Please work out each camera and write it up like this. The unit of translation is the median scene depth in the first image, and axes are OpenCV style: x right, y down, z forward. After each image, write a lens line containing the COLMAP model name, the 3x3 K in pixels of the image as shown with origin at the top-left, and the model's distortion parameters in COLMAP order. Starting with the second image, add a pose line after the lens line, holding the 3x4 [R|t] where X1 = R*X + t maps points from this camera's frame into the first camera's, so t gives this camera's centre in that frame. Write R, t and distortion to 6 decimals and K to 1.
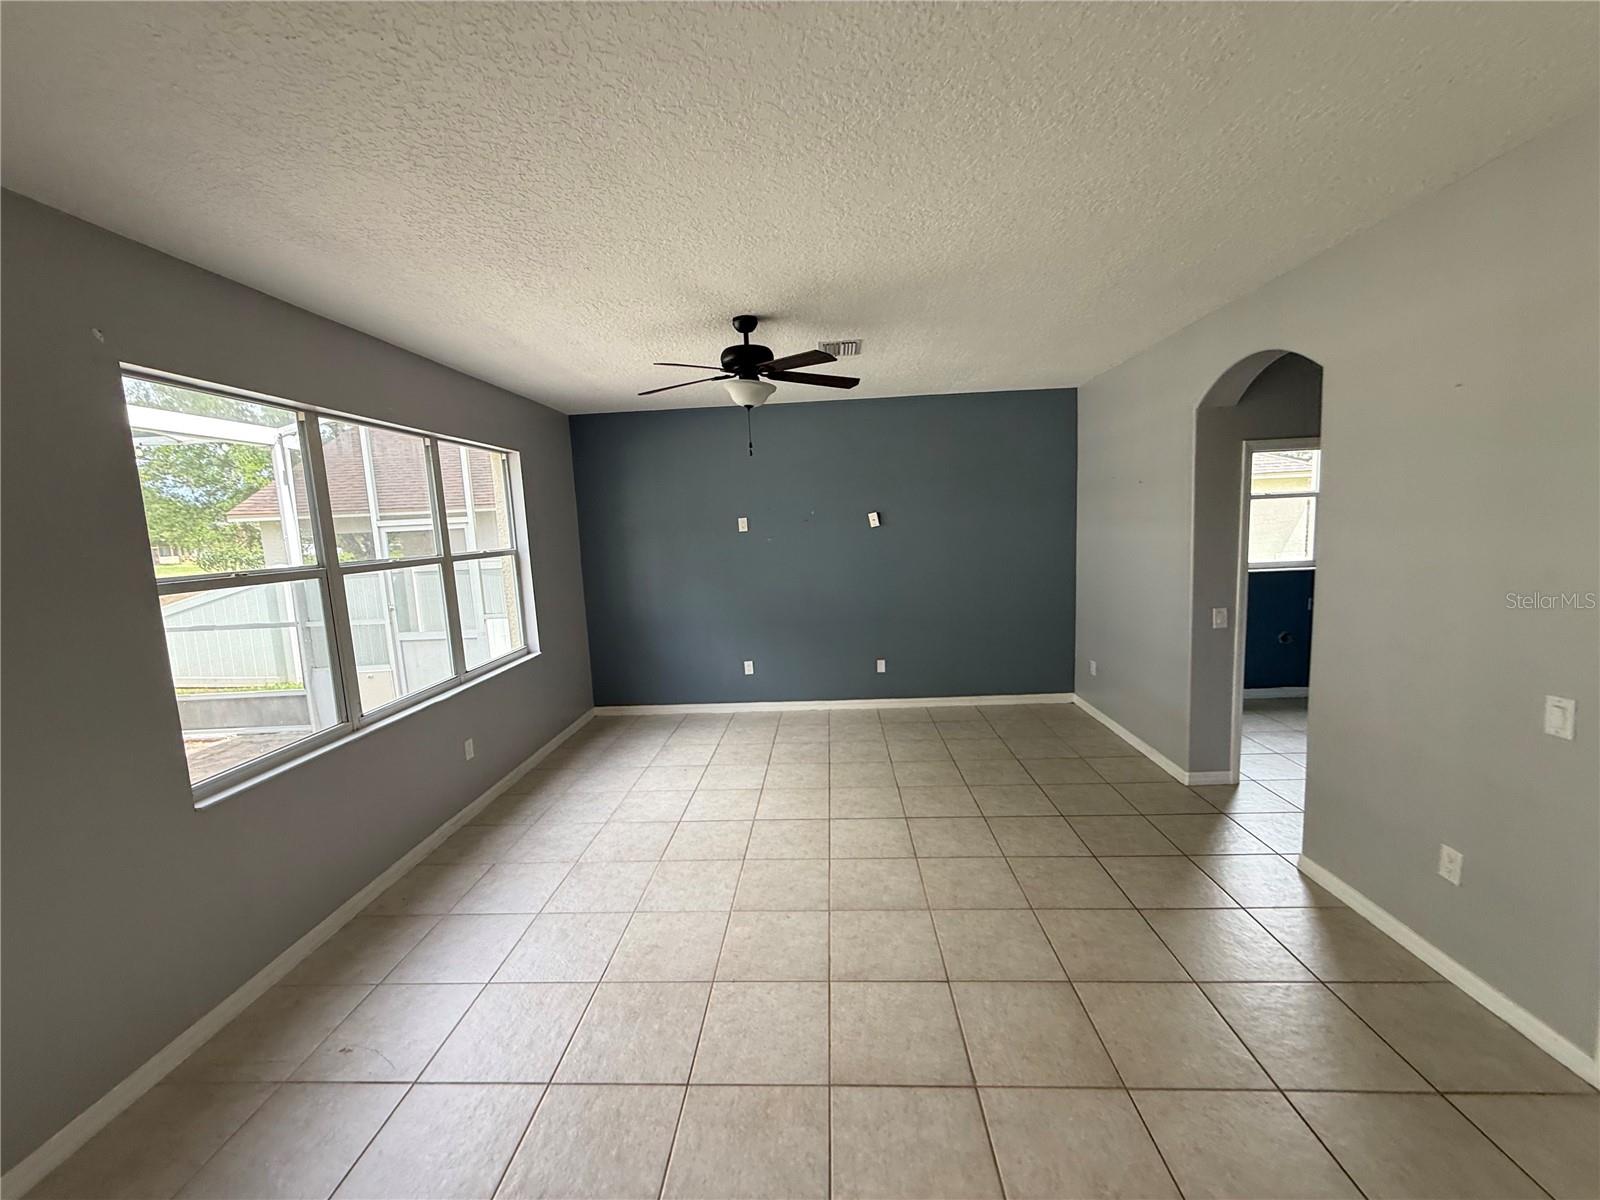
lens RADIAL K [[641.4, 0, 797.7], [0, 641.4, 603.5], [0, 0, 1]] dist [0.002155, 0.000027]
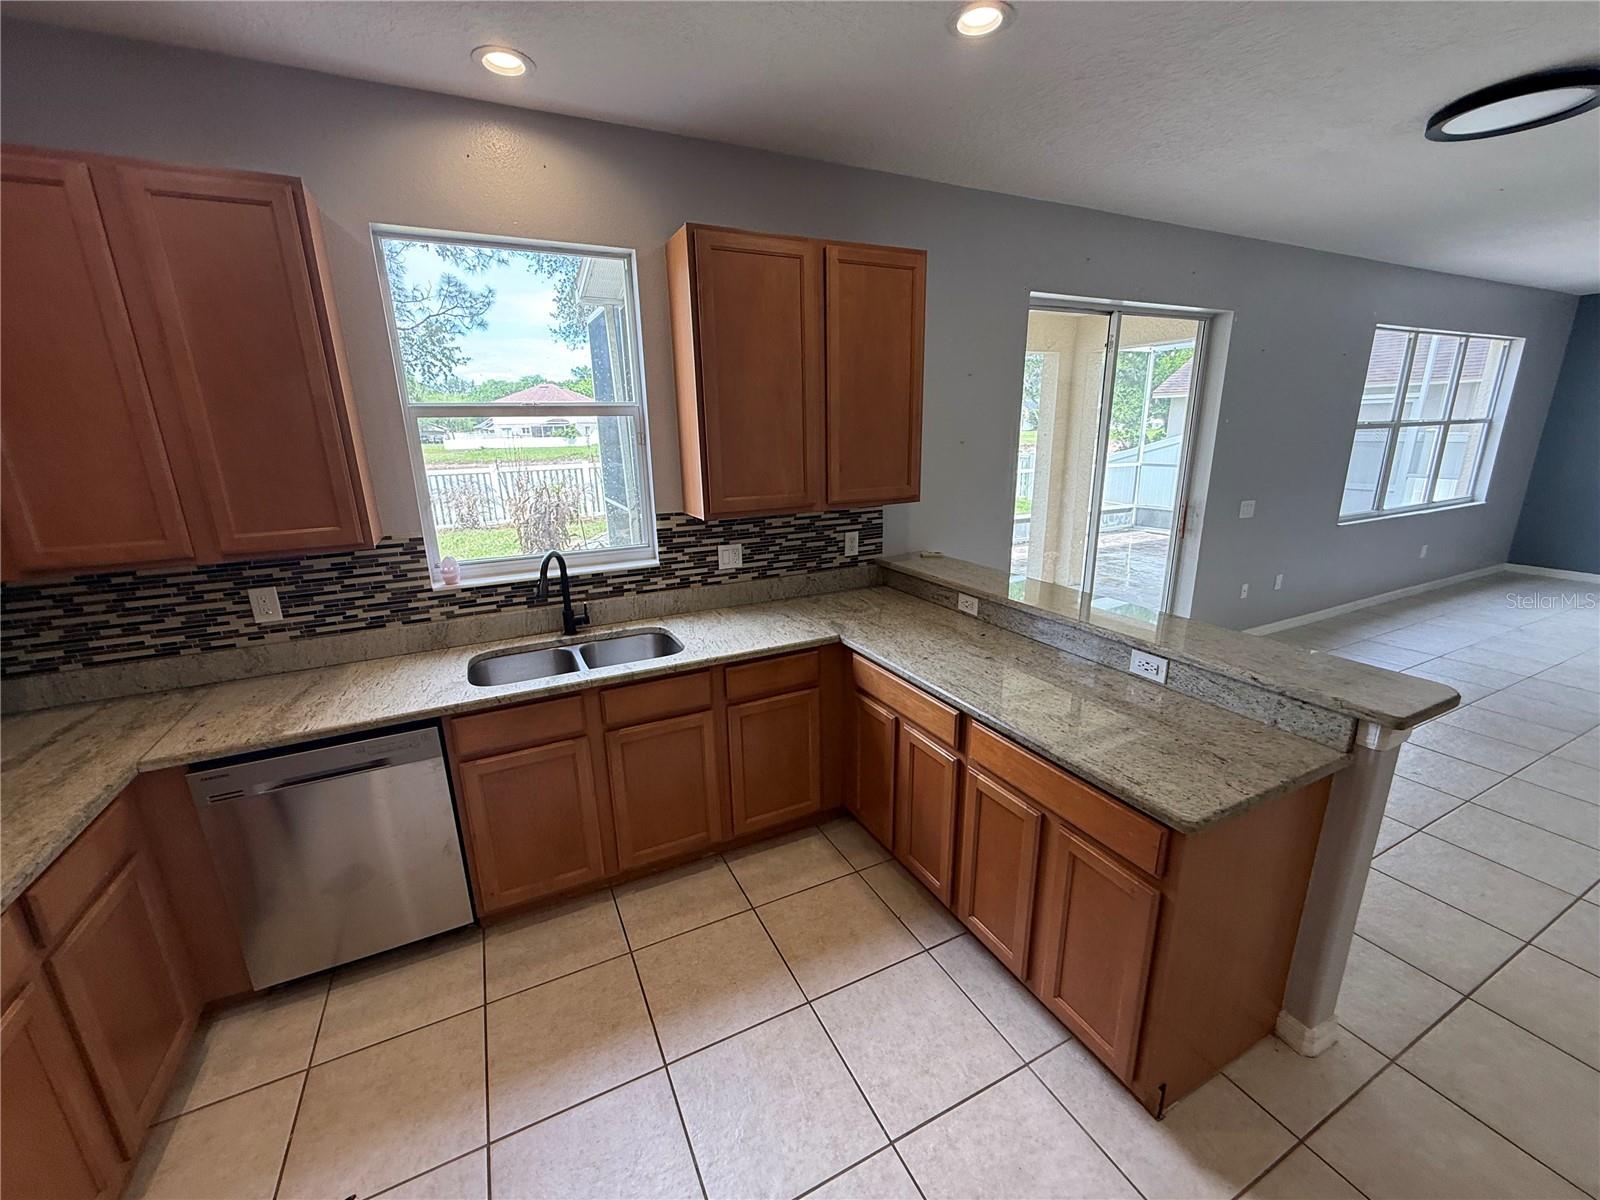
lens RADIAL K [[641.4, 0, 801.0], [0, 641.4, 602.7], [0, 0, 1]] dist [0.002155, 0.000027]
pose [[0.496563, 0.265391, -0.826434, 0.229666], [-0.112103, 0.963746, 0.242129, 0.658698], [0.860731, -0.027587, 0.508311, -4.954716]]
